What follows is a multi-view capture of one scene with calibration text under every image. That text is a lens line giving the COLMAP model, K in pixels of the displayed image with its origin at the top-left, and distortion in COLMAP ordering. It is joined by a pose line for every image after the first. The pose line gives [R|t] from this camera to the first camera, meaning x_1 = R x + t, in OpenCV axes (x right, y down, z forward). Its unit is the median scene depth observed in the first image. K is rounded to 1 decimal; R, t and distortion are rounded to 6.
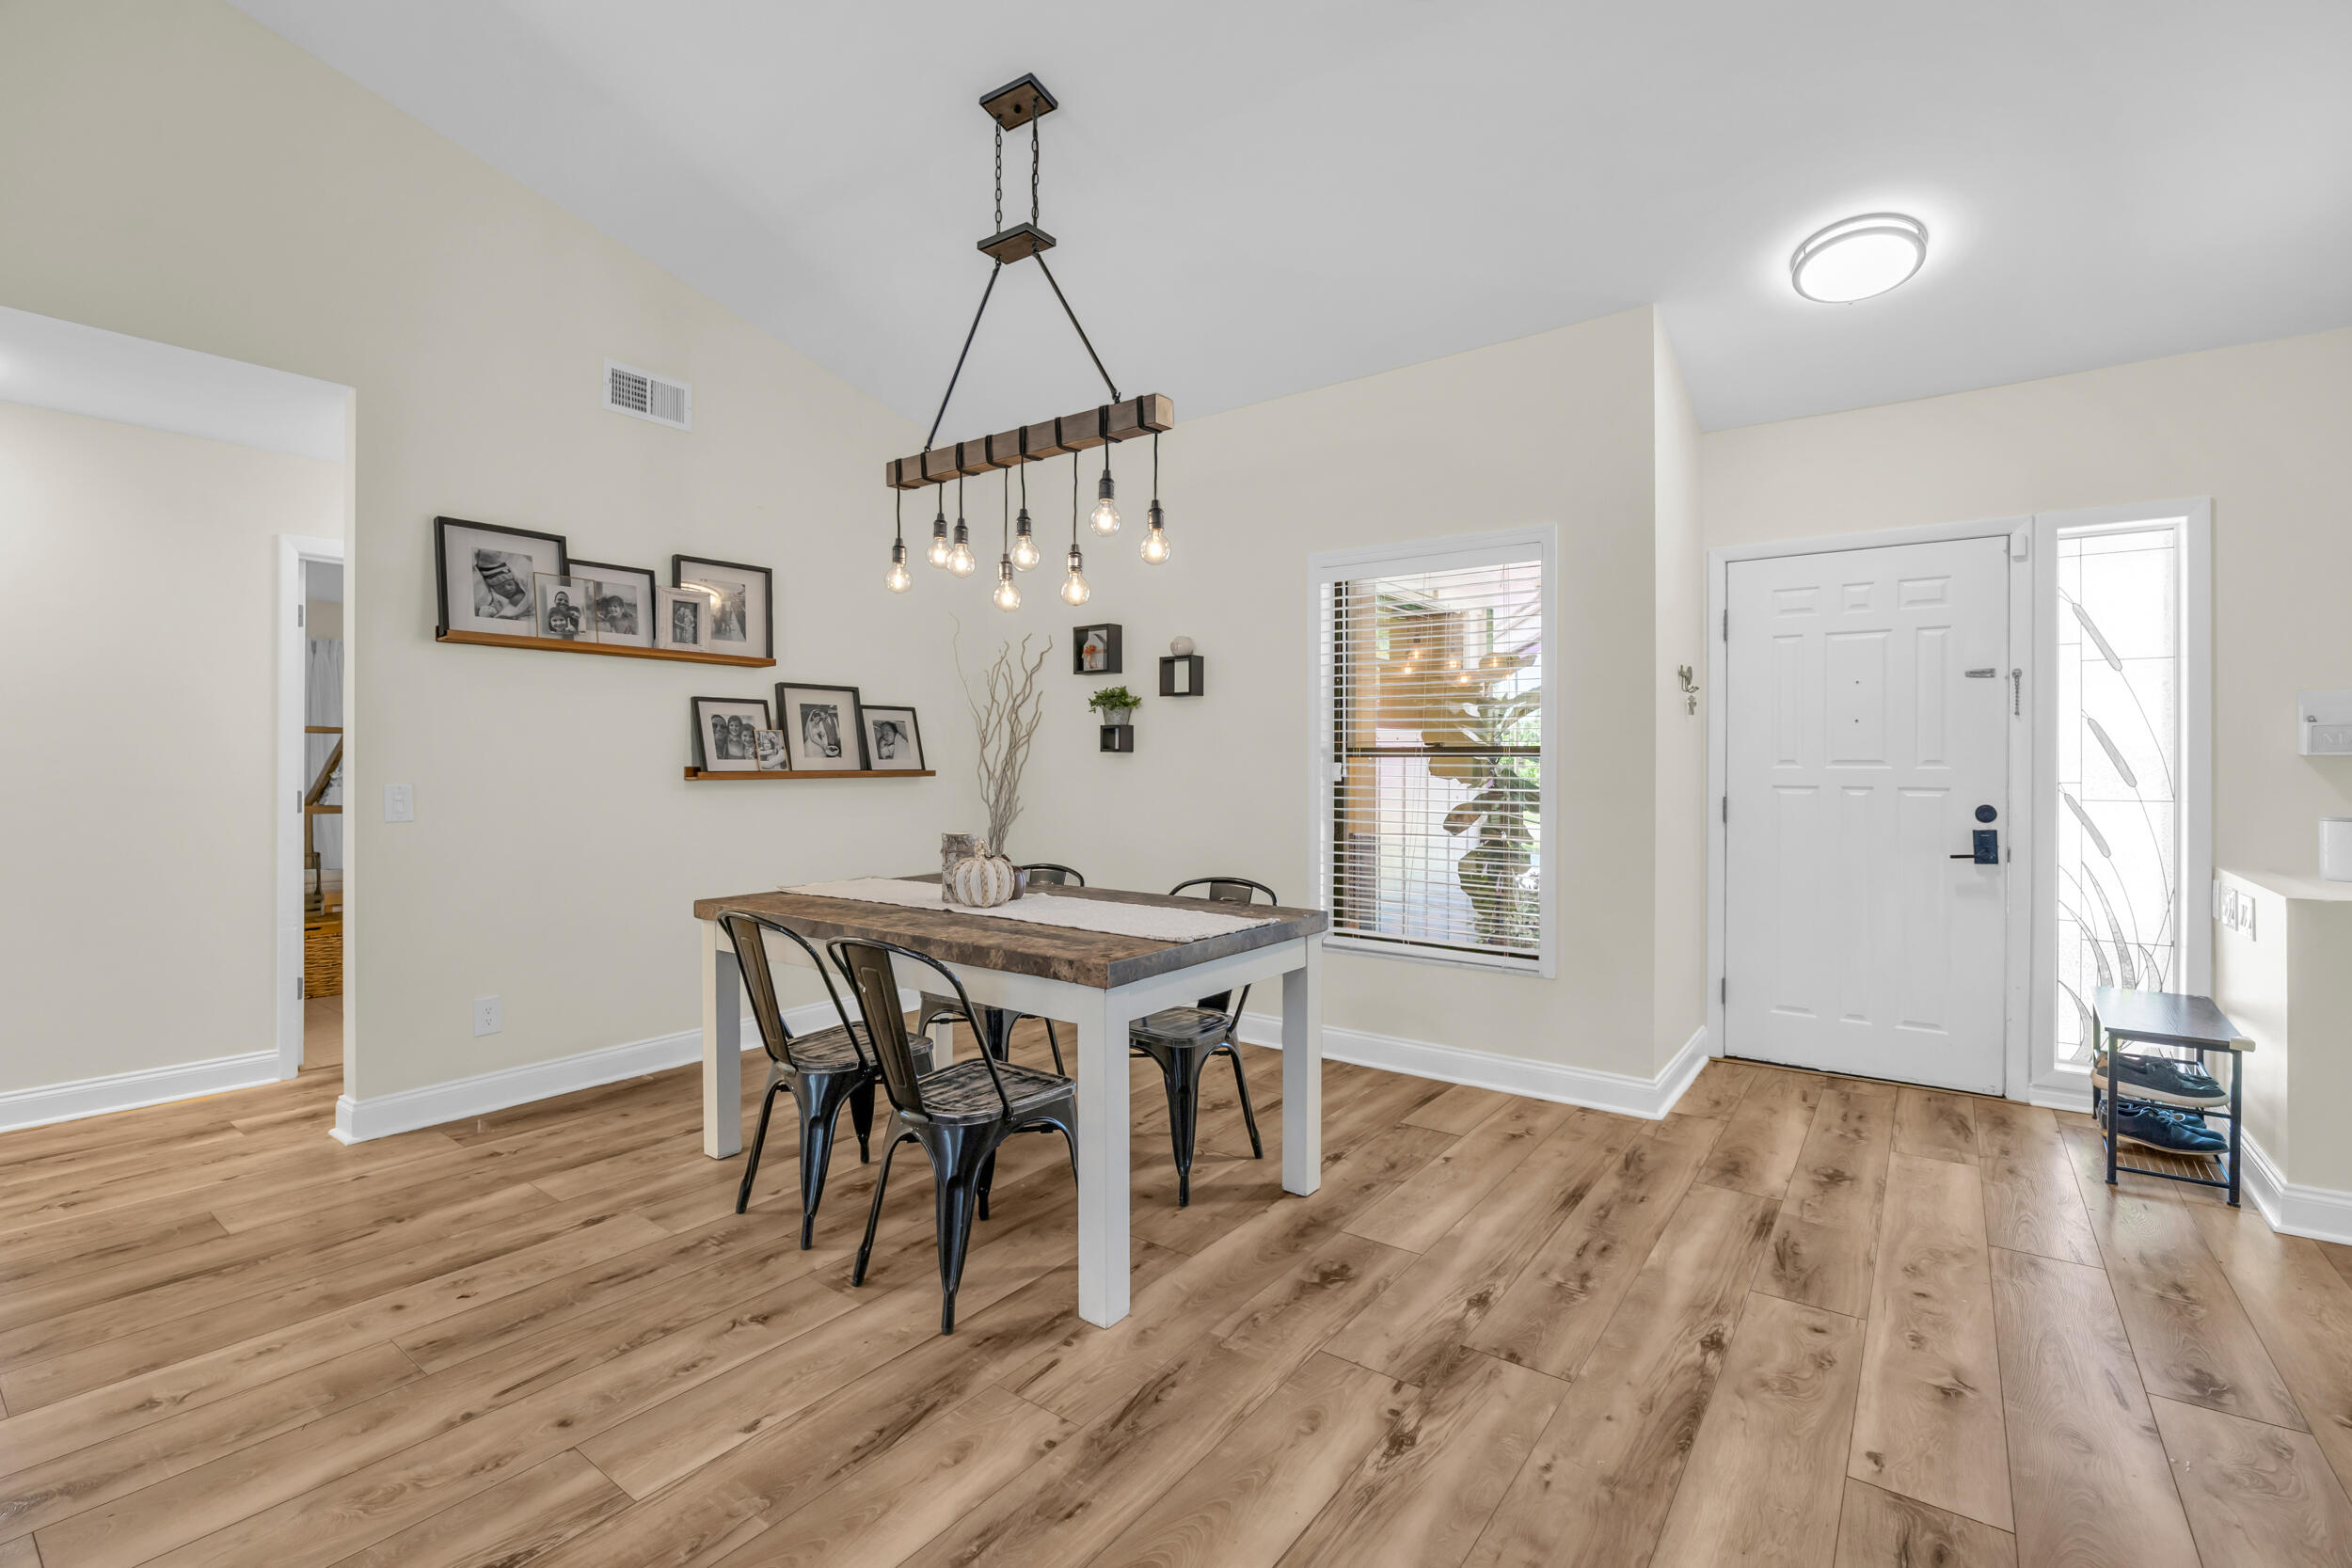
lens RADIAL K [[1045.6, 0, 1170.9], [0, 1045.6, 767.3], [0, 0, 1]] dist [-0.009199, -0.001147]
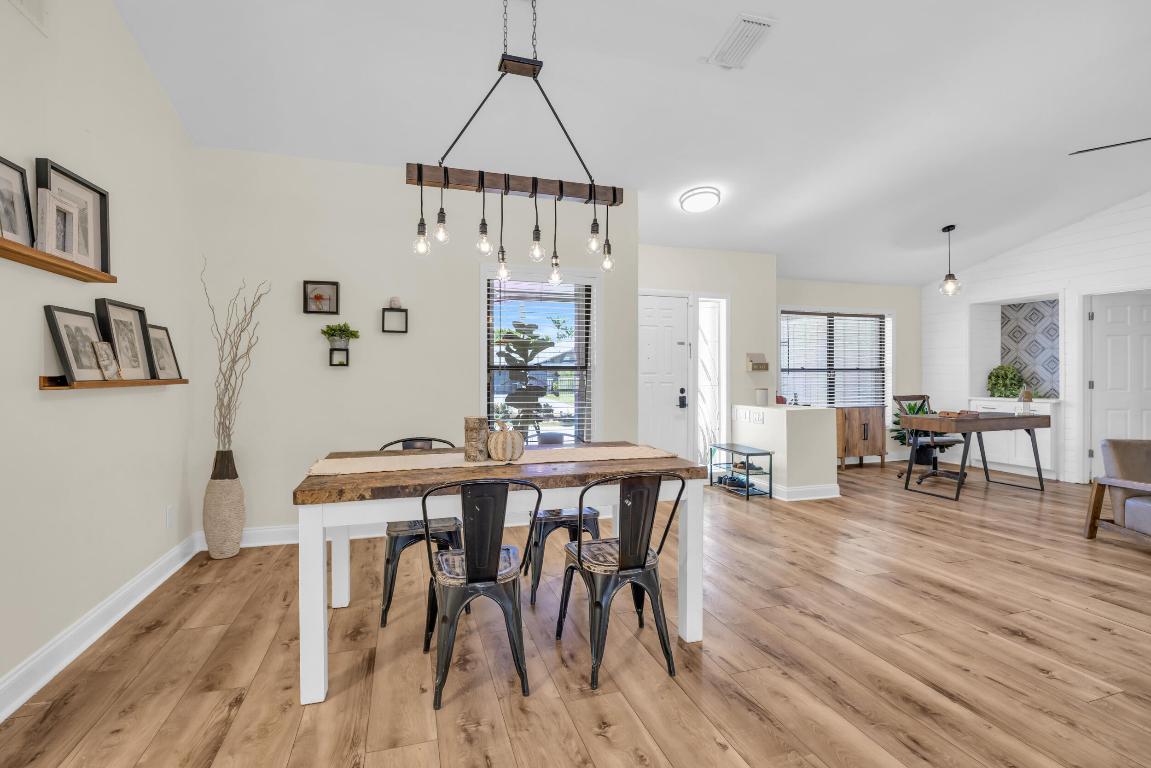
lens RADIAL K [[549.2, 0, 578.5], [0, 549.2, 371.6], [0, 0, 1]] dist [-0.005942, -0.000241]
pose [[0.577601, 0.004137, 0.816309, -0.700876], [0.004828, 0.999952, -0.008484, 0.001872], [-0.816305, 0.008842, 0.577554, 0.351860]]
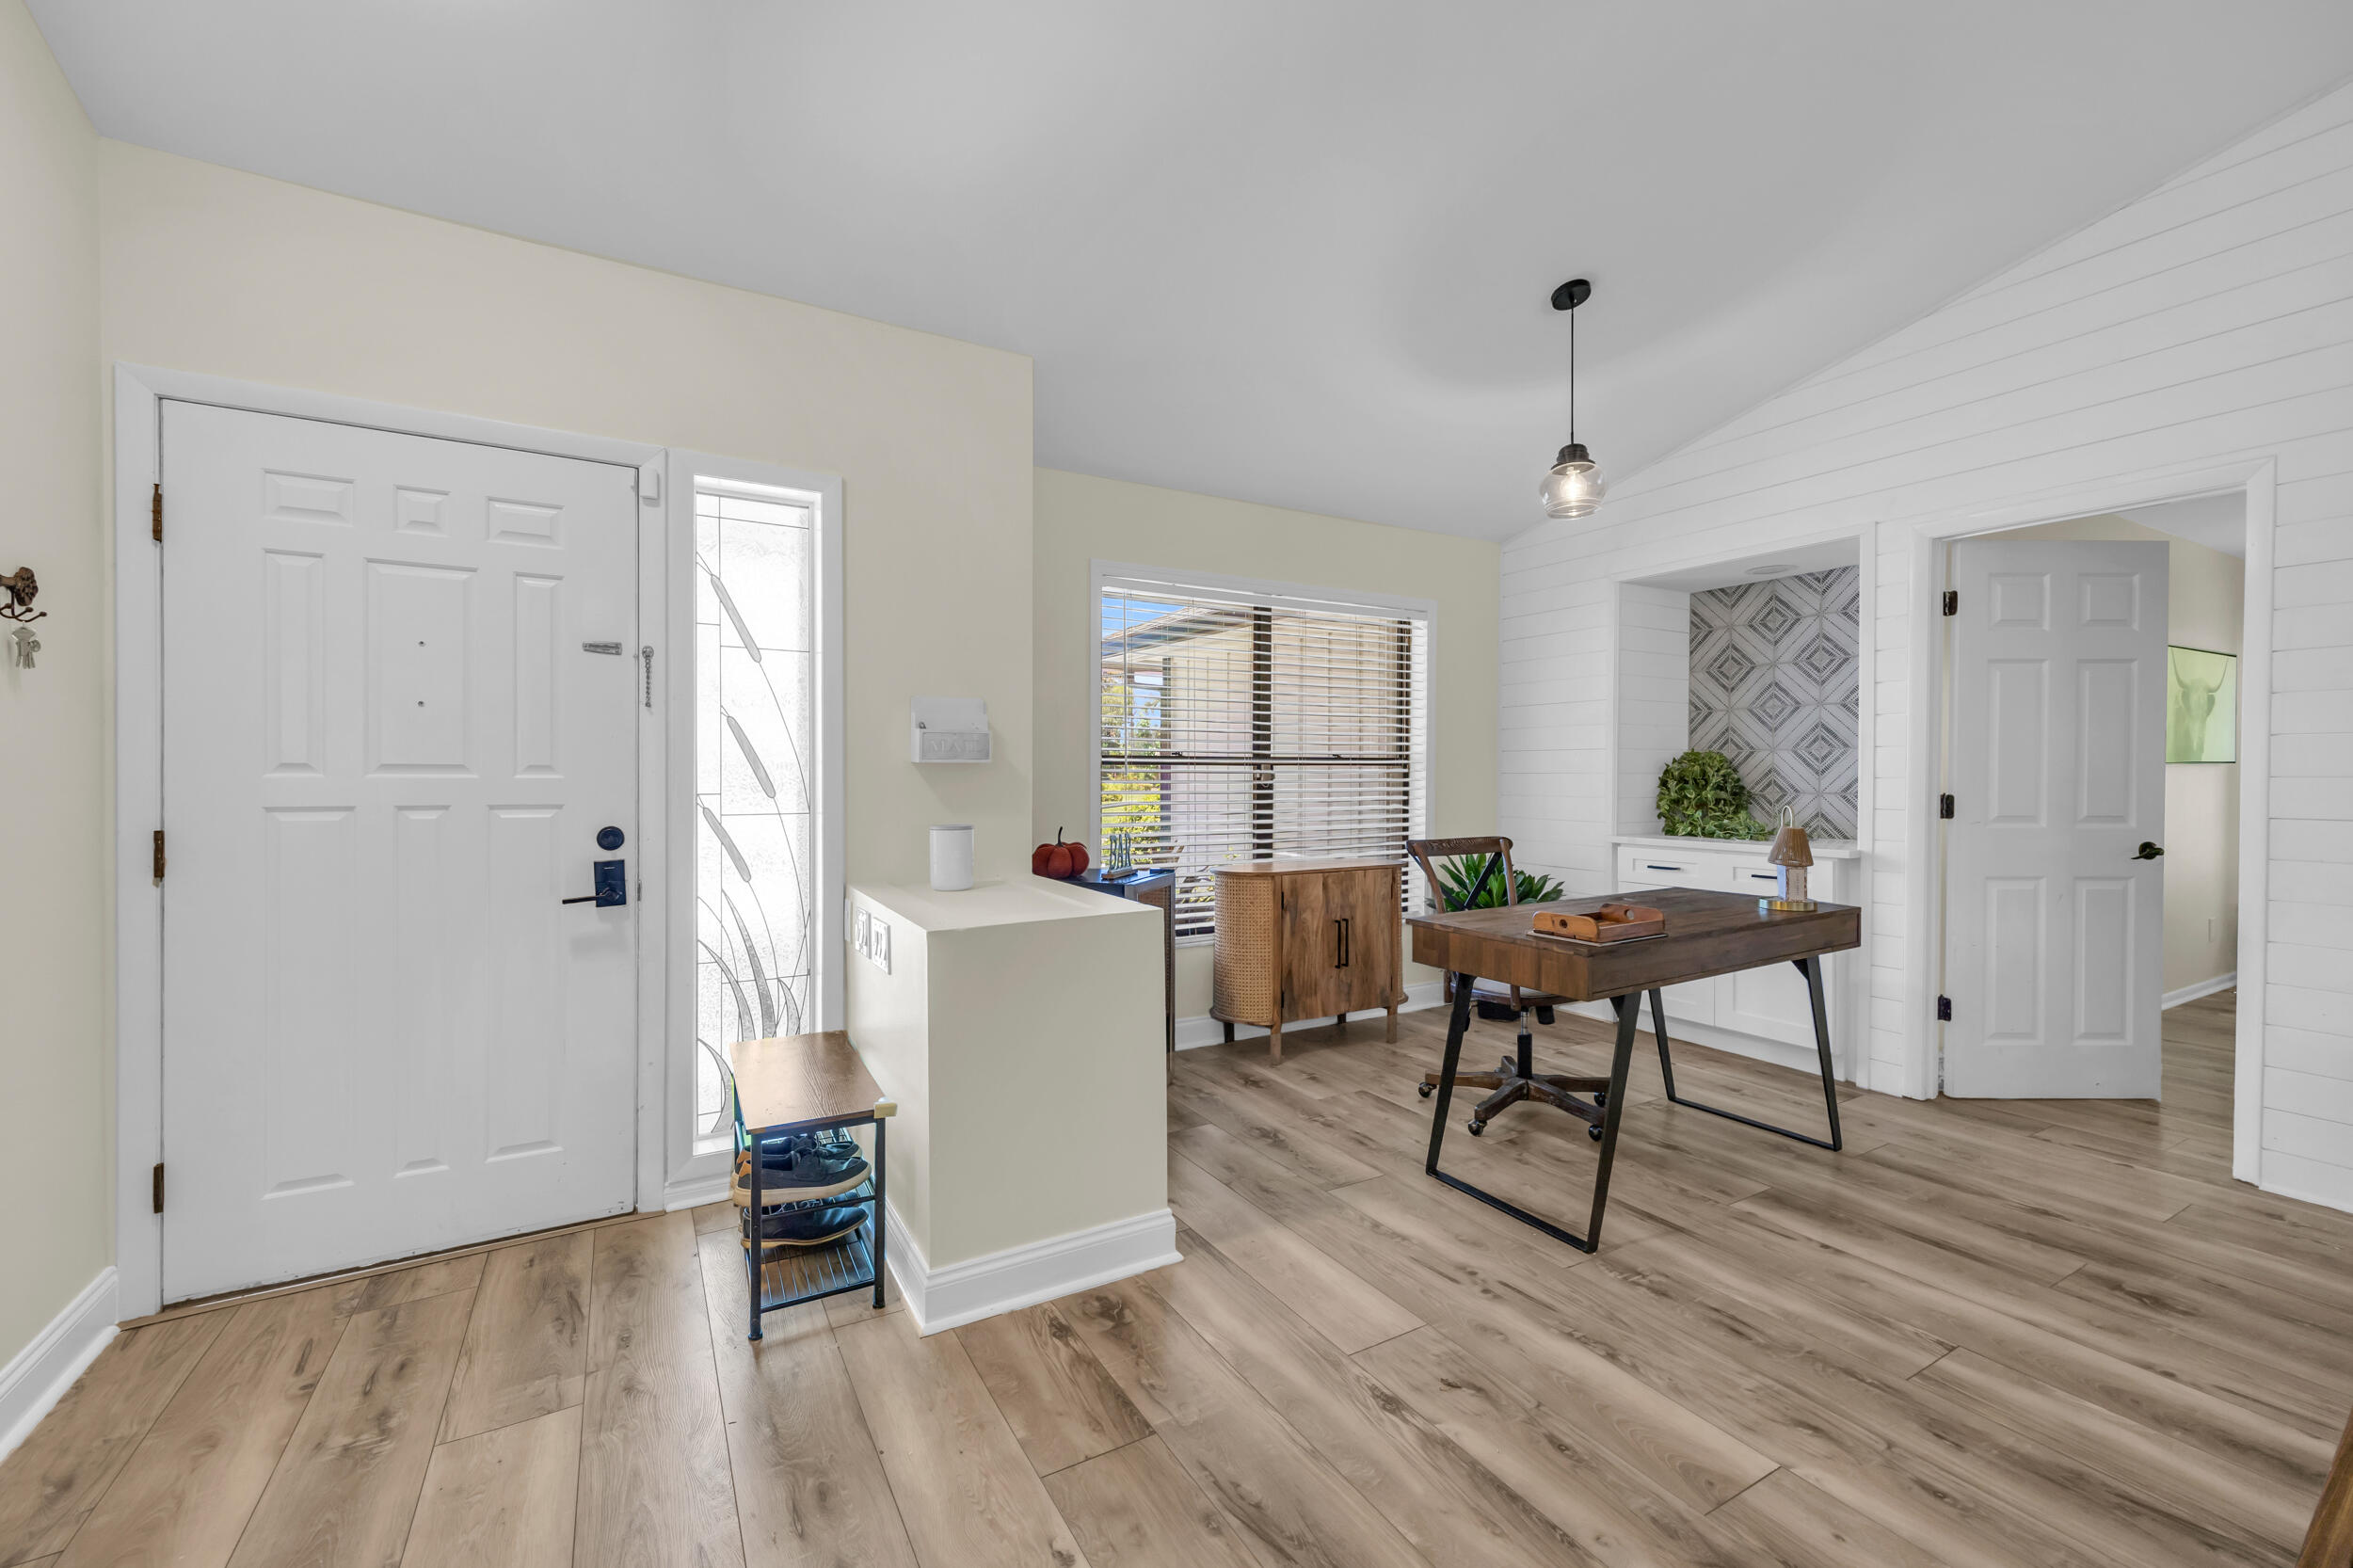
lens RADIAL K [[947.0, 0, 1185.3], [0, 947.0, 774.6], [0, 0, 1]] dist [0.008677, 0.001091]
pose [[0.389534, -0.002603, 0.921008, 0.336089], [0.002385, 0.999996, 0.001817, -0.001059], [-0.921009, 0.001489, 0.389538, 0.376726]]
